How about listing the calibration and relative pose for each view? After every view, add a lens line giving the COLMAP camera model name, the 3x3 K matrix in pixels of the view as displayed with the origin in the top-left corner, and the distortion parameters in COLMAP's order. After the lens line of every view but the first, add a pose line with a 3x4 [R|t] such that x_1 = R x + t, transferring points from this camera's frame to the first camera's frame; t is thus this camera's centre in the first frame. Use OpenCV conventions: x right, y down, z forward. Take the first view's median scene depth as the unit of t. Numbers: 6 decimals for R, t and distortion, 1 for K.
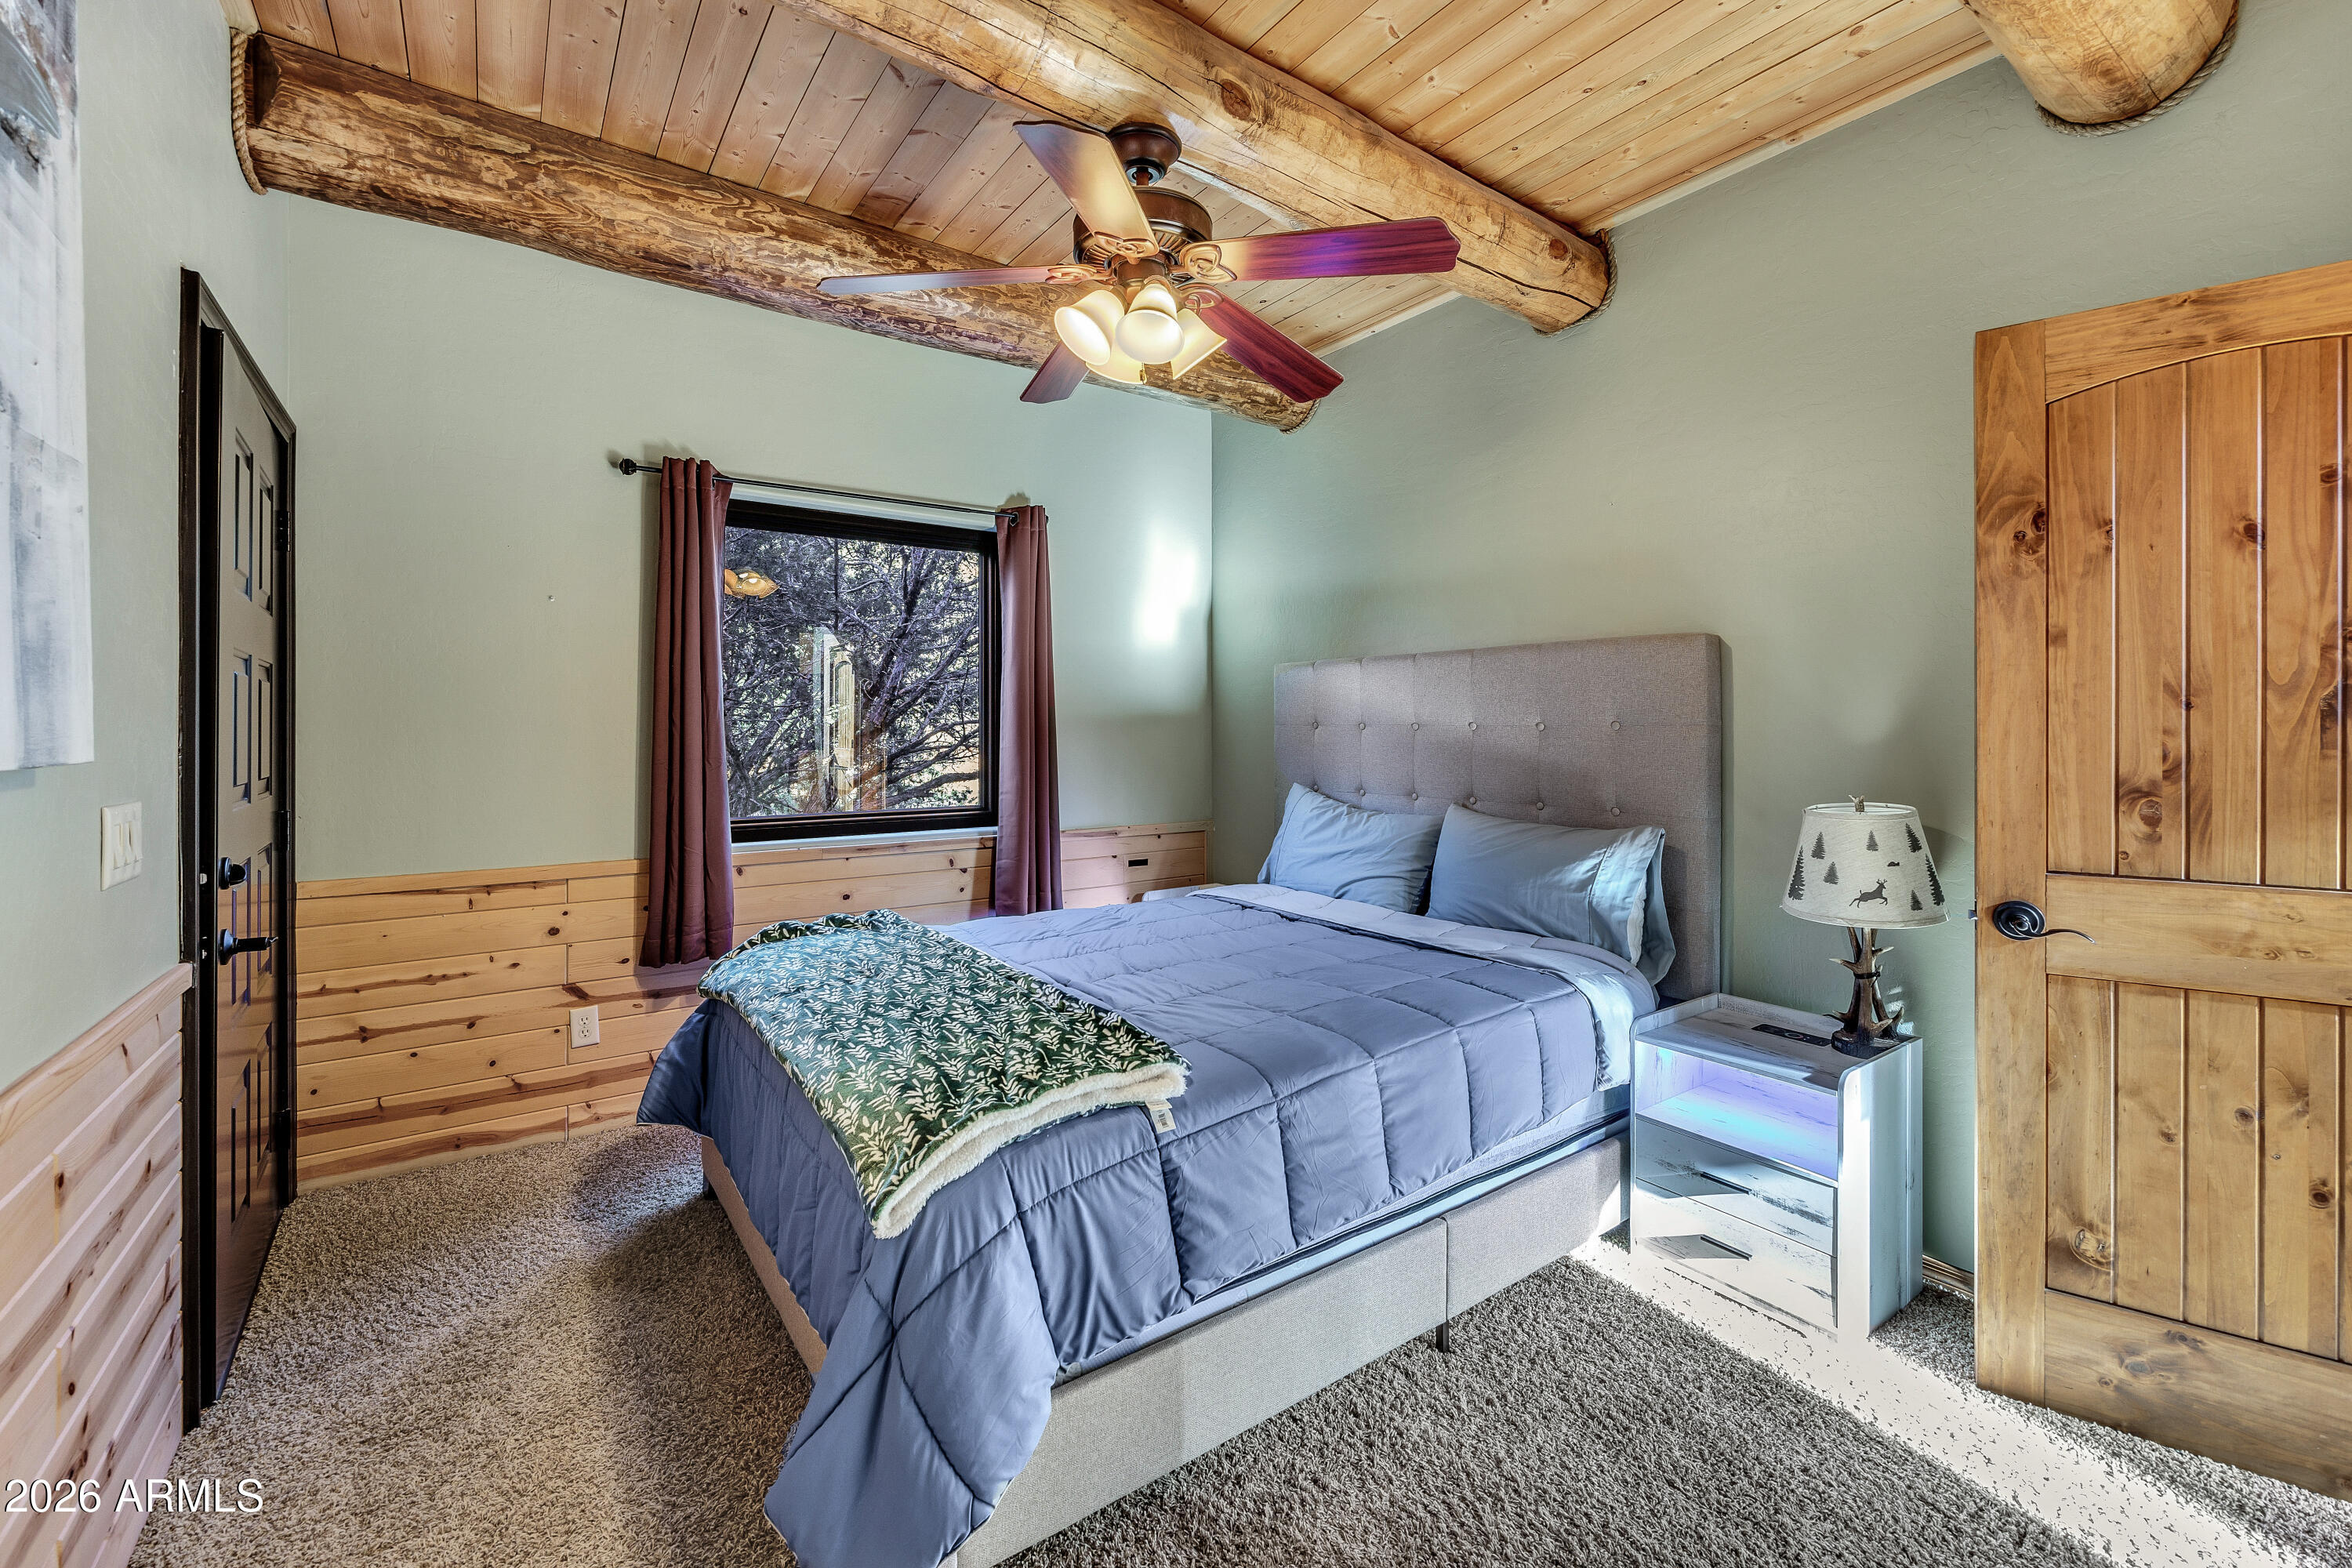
lens RADIAL K [[961.7, 0, 1176.0], [0, 961.7, 784.0], [0, 0, 1]] dist [-0.001118, -0.000141]
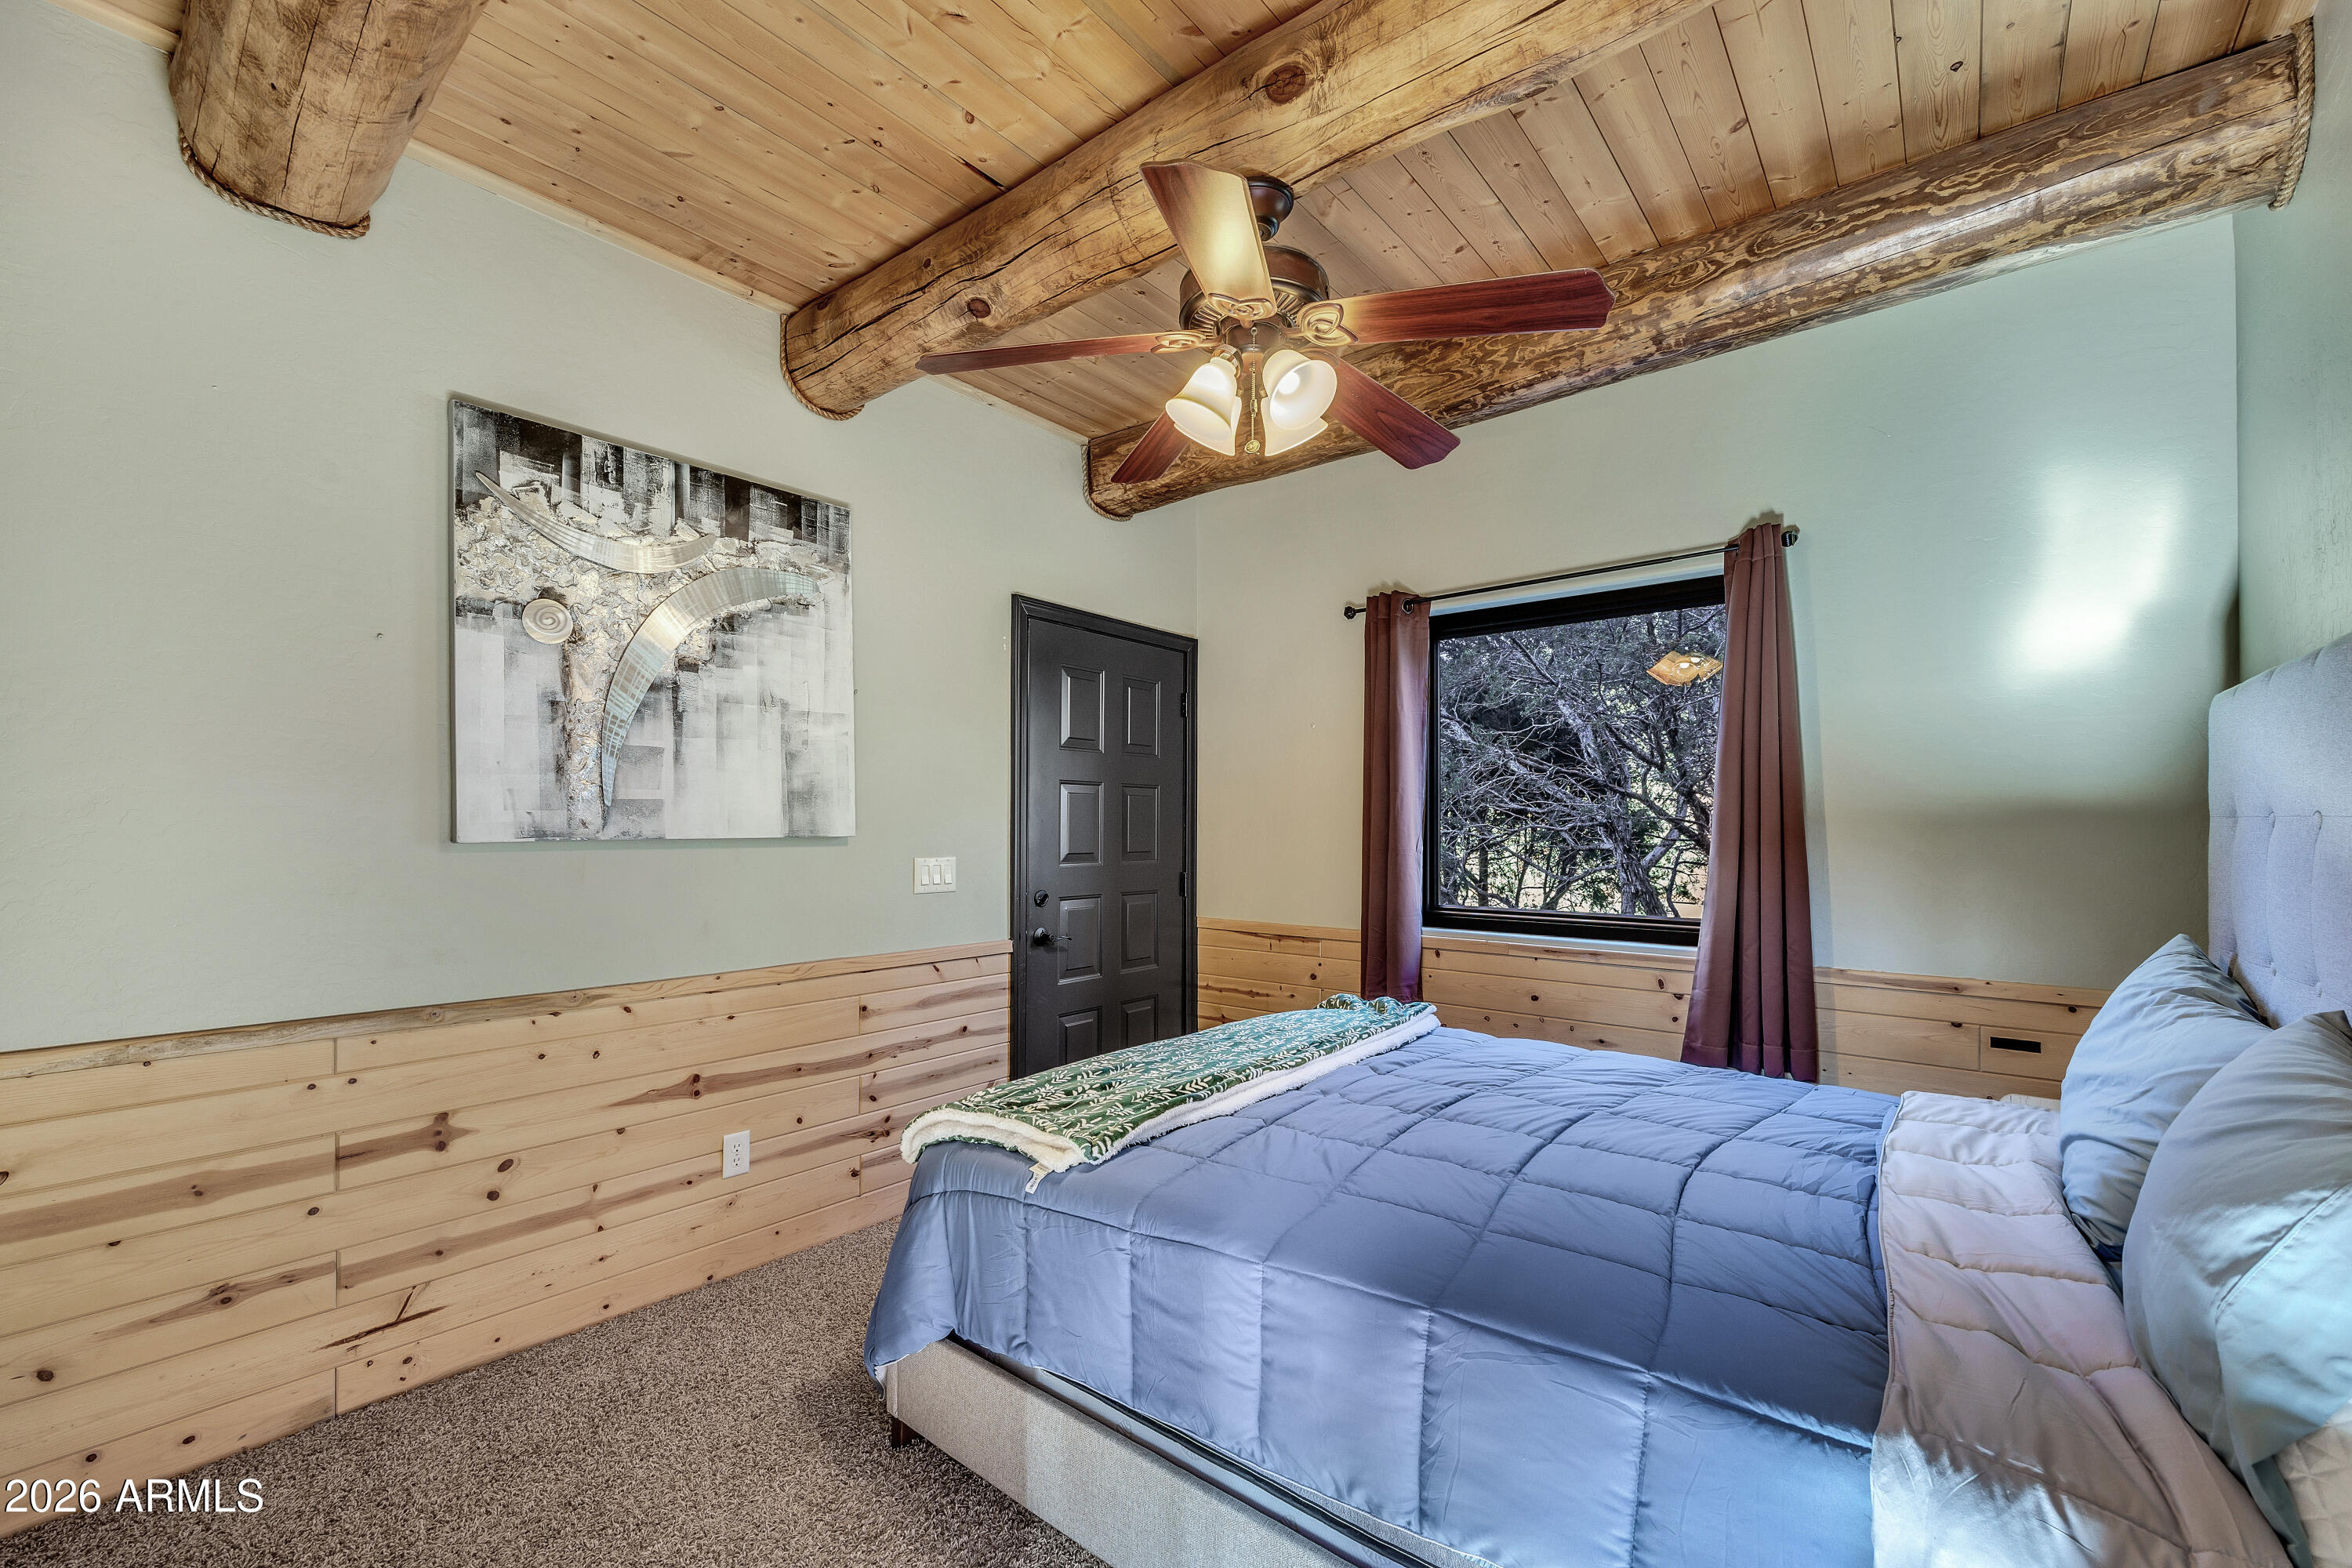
lens RADIAL K [[965.1, 0, 1174.3], [0, 965.1, 871.6], [0, 0, 1]] dist [-0.001124, 0.000020]
pose [[0.254817, 0.048857, -0.965754, 0.572783], [-0.055733, 0.997805, 0.035773, -0.027282], [0.965382, 0.044709, 0.256980, 0.459502]]
